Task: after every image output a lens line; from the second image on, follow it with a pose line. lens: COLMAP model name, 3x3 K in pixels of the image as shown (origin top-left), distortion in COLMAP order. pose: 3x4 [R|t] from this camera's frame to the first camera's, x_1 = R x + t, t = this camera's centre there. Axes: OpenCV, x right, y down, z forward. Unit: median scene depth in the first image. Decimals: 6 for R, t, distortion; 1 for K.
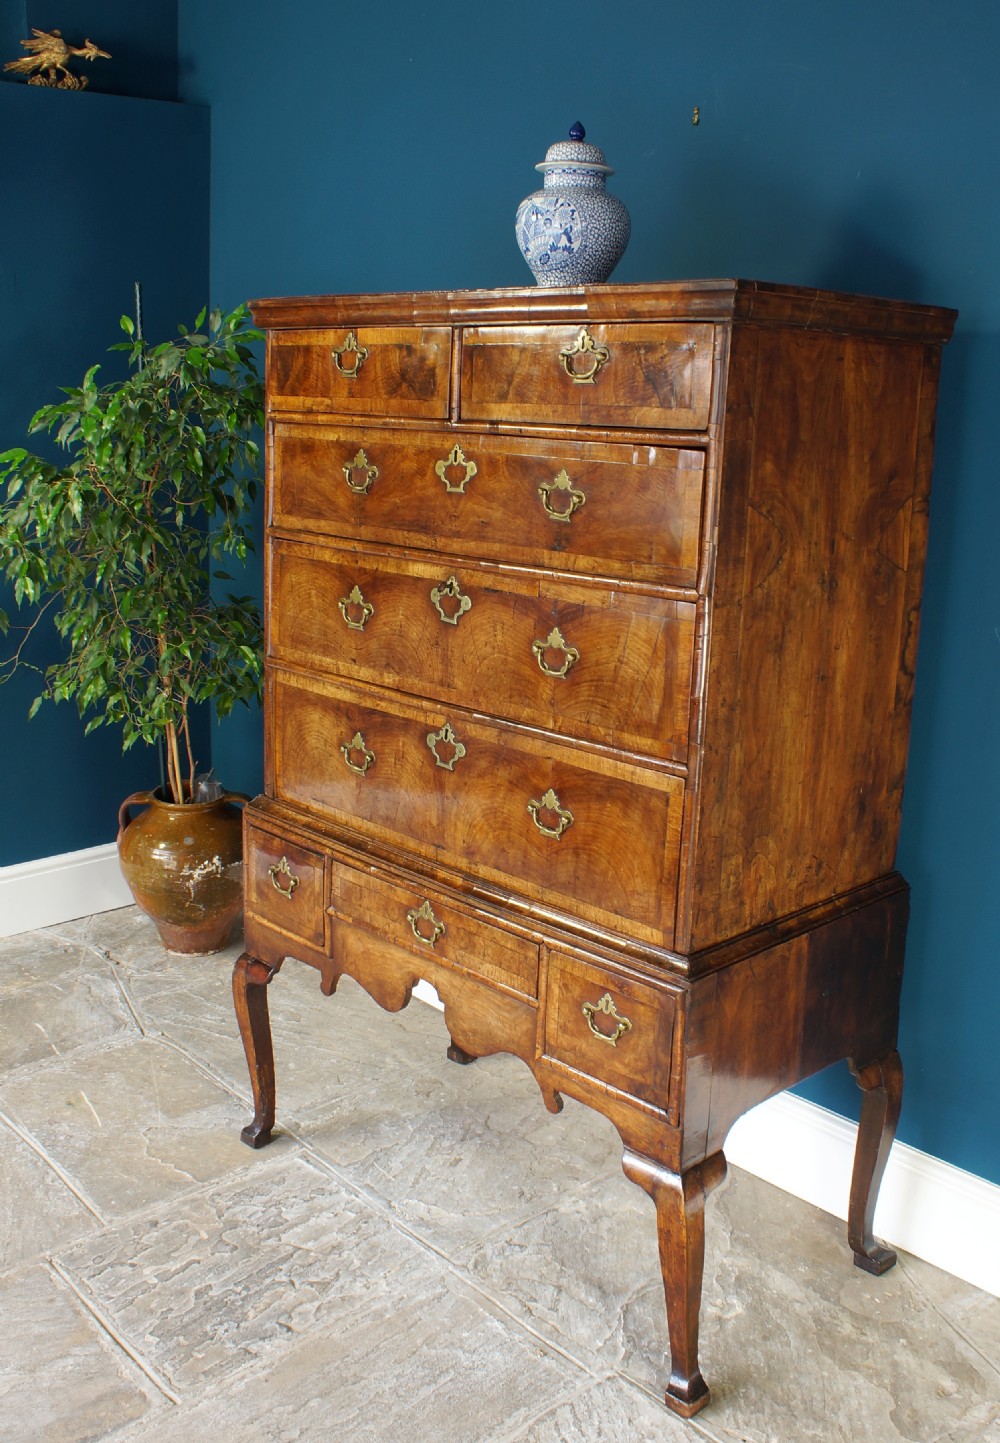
lens RADIAL K [[1404.8, 0, 537.5], [0, 1404.8, 716.1], [0, 0, 1]] dist [-0.161255, 0.172768]
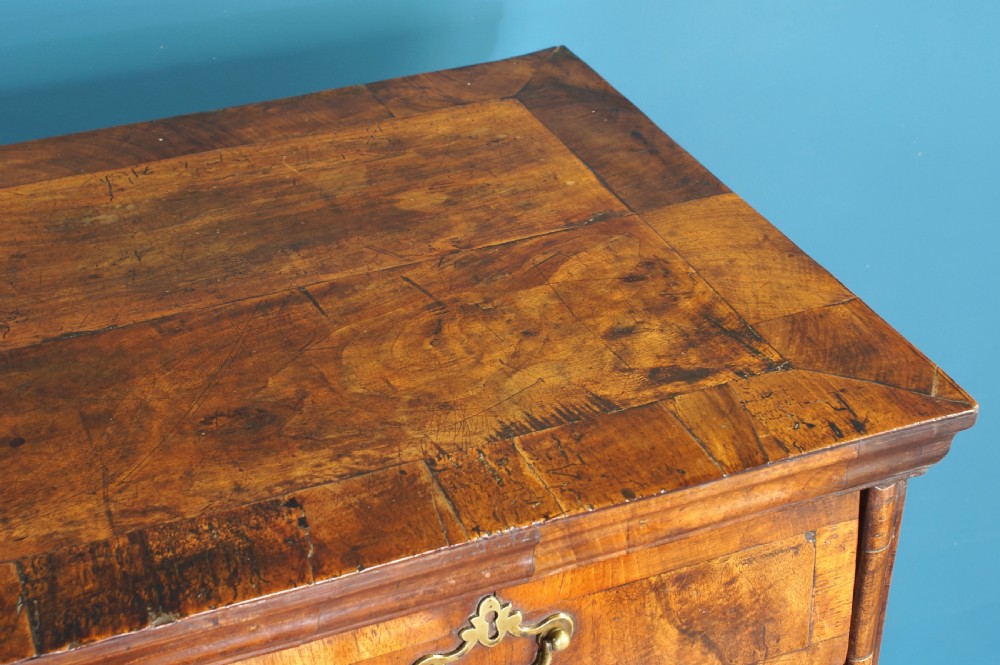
lens RADIAL K [[1583.6, 0, 469.8], [0, 1583.6, 331.2], [0, 0, 1]] dist [-0.033870, 0.053008]
pose [[0.396445, -0.516070, 0.759278, -0.212047], [0.236824, 0.856544, 0.458527, -0.453613], [-0.886987, -0.001966, 0.461790, 0.692780]]
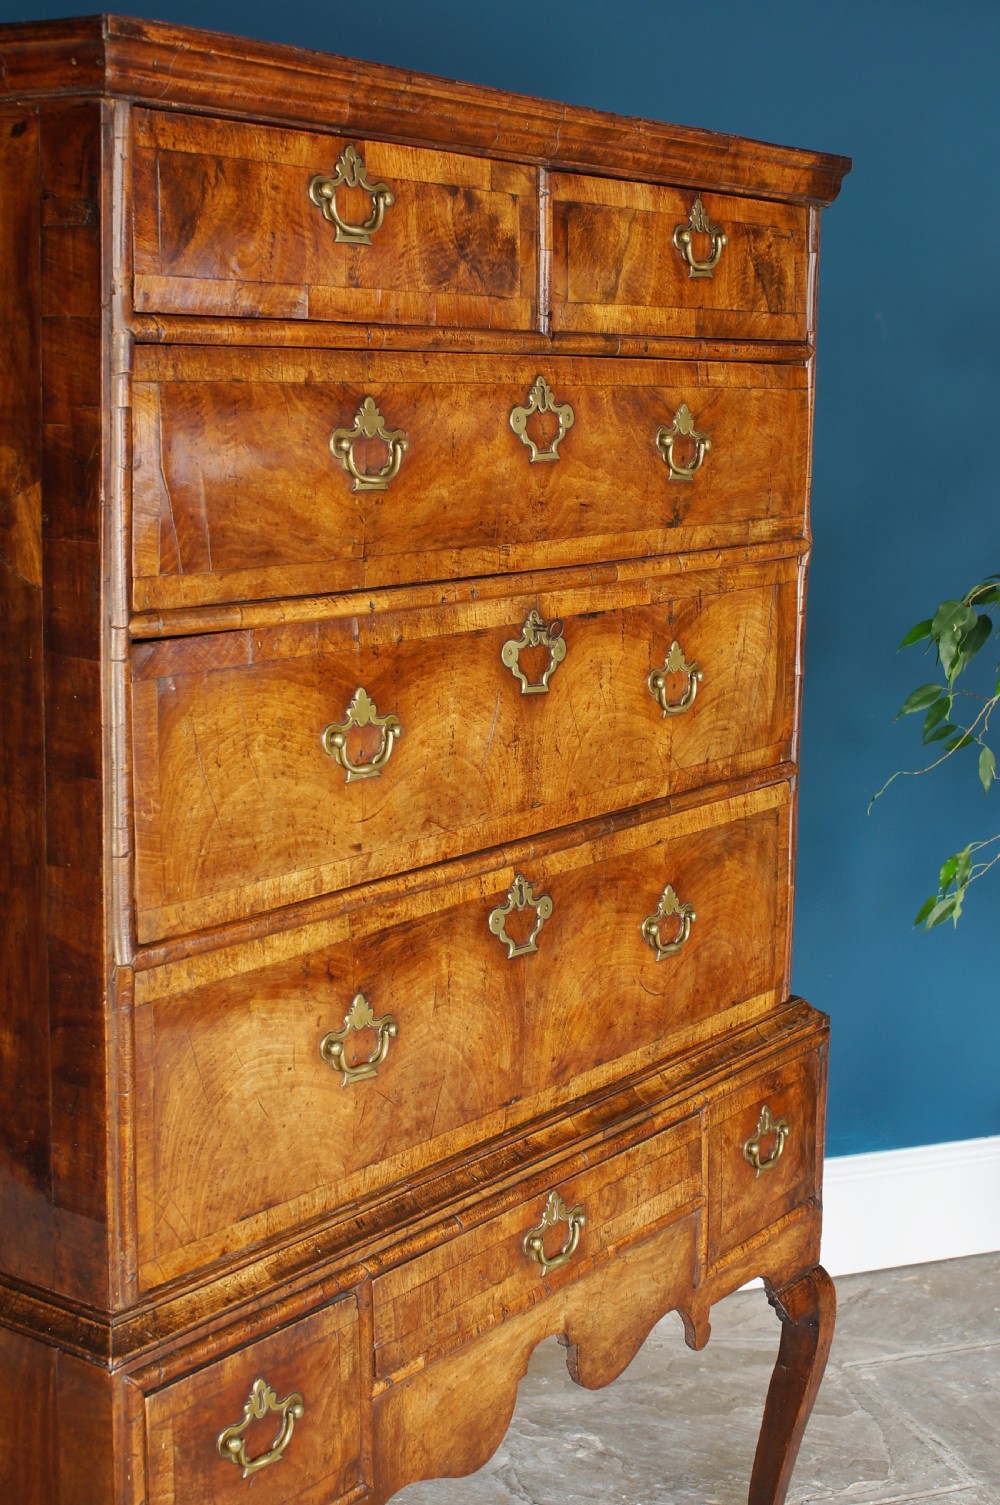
lens RADIAL K [[2145.5, 0, 500.0], [0, 2145.5, 752.5], [0, 0, 1]] dist [-0.092421, 0.197129]
pose [[-0.150188, -0.205700, 0.967022, -0.879283], [0.204170, 0.950579, 0.233912, -0.242849], [-0.967346, 0.232567, -0.100768, 1.079962]]
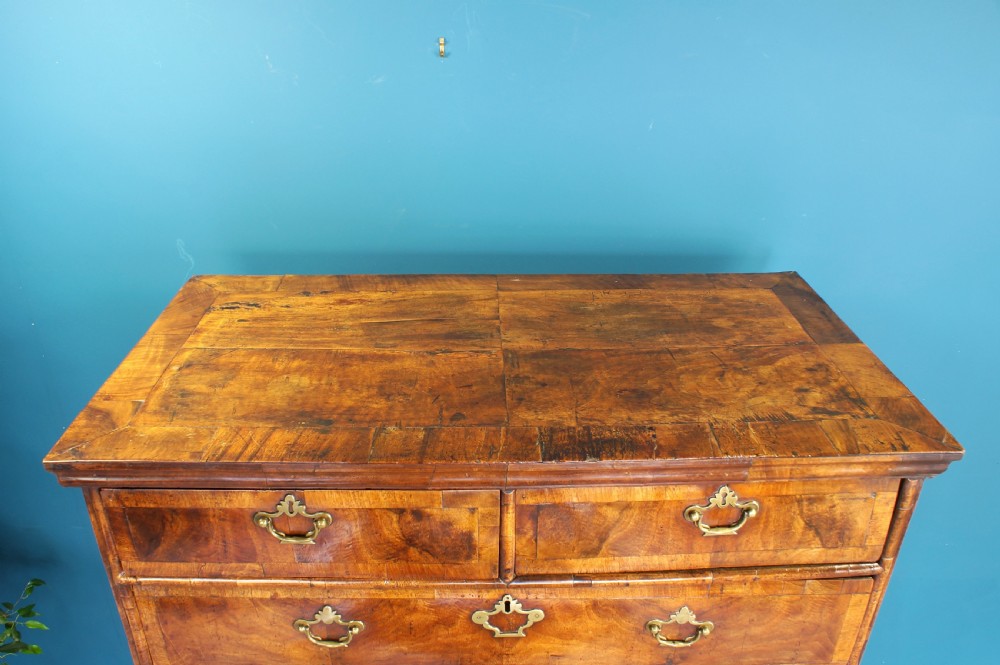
lens RADIAL K [[752.8, 0, 480.0], [0, 752.8, 333.9], [0, 0, 1]] dist [-0.152030, 0.110897]
pose [[0.700985, -0.345781, 0.623743, -0.277354], [0.184836, 0.932800, 0.309386, -0.457252], [-0.688808, -0.101585, 0.717791, 0.670919]]
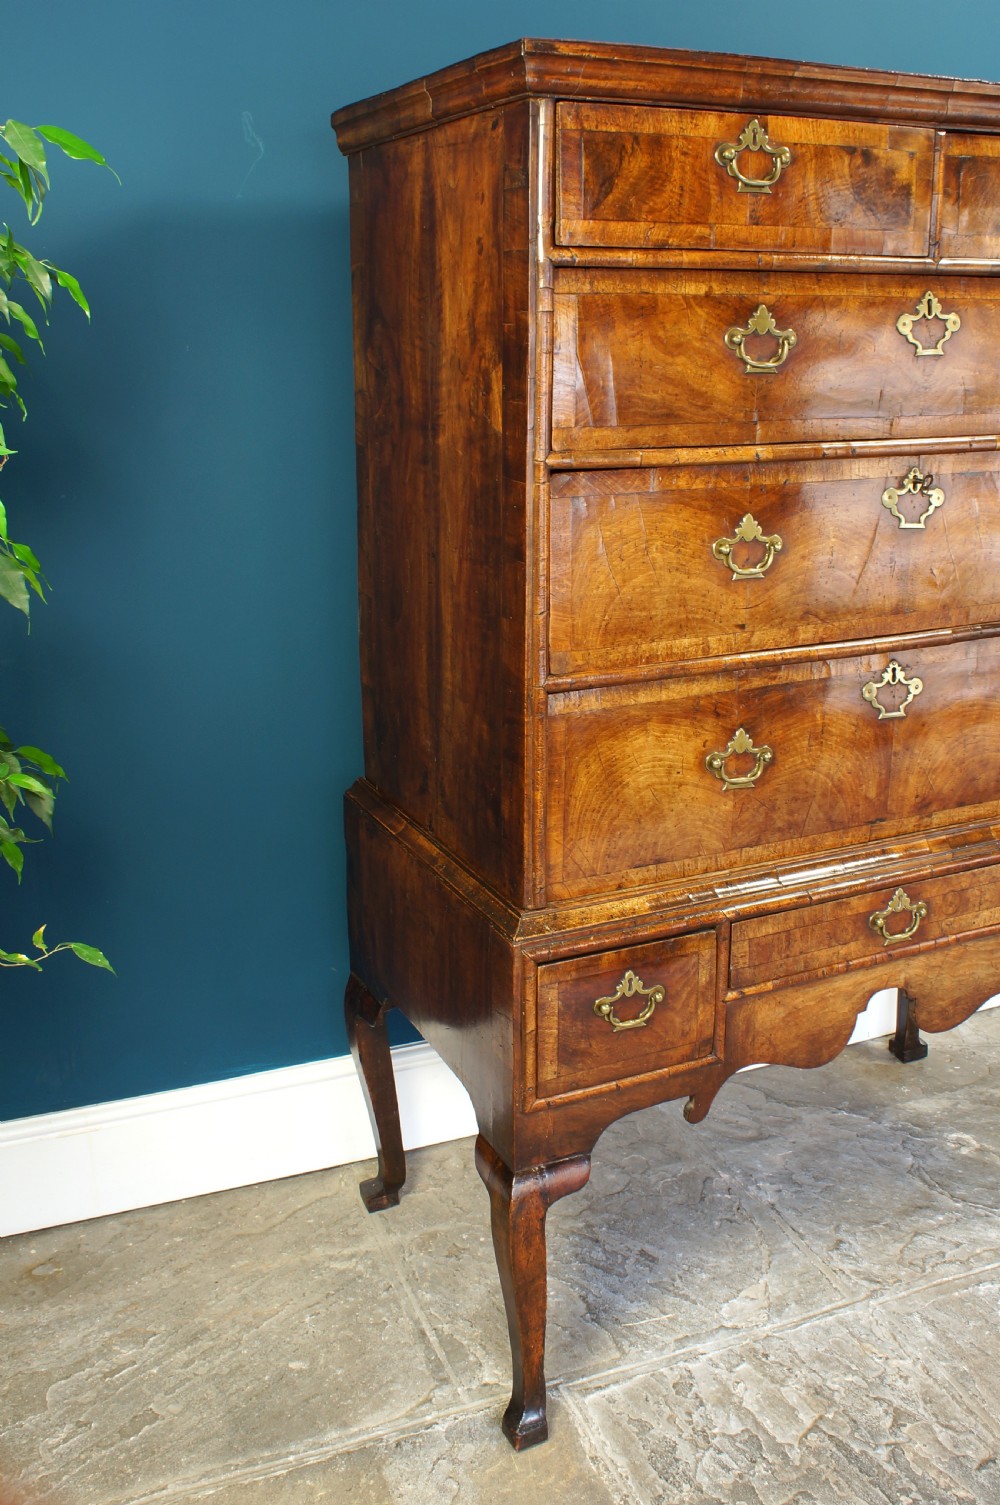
lens RADIAL K [[1399.3, 0, 500.0], [0, 1399.3, 752.5], [0, 0, 1]] dist [-0.128172, 0.097885]
pose [[0.352184, -0.313518, 0.881858, -0.830325], [0.230901, 0.942206, 0.242759, -0.182799], [-0.907001, 0.118126, 0.404222, 0.891724]]
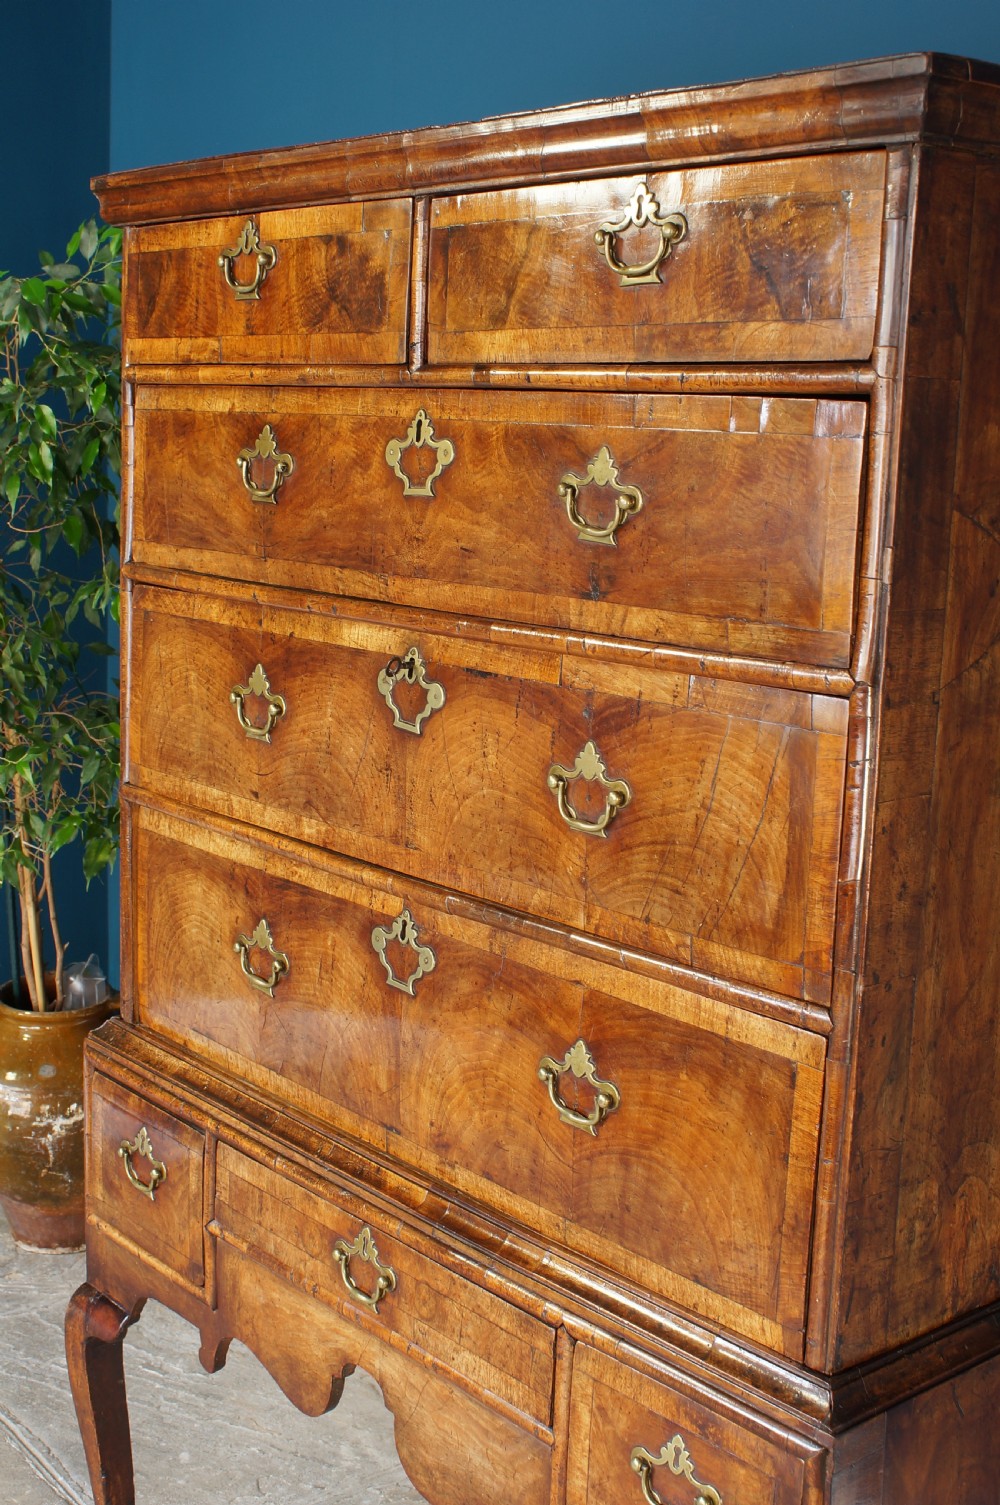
lens RADIAL K [[1922.0, 0, 500.0], [0, 1922.0, 752.5], [0, 0, 1]] dist [-0.087071, 0.059916]
pose [[0.996423, 0.009374, -0.083981, 0.036800], [-0.013781, 0.998549, -0.052051, -0.018371], [0.083371, 0.053022, 0.995107, 0.238556]]
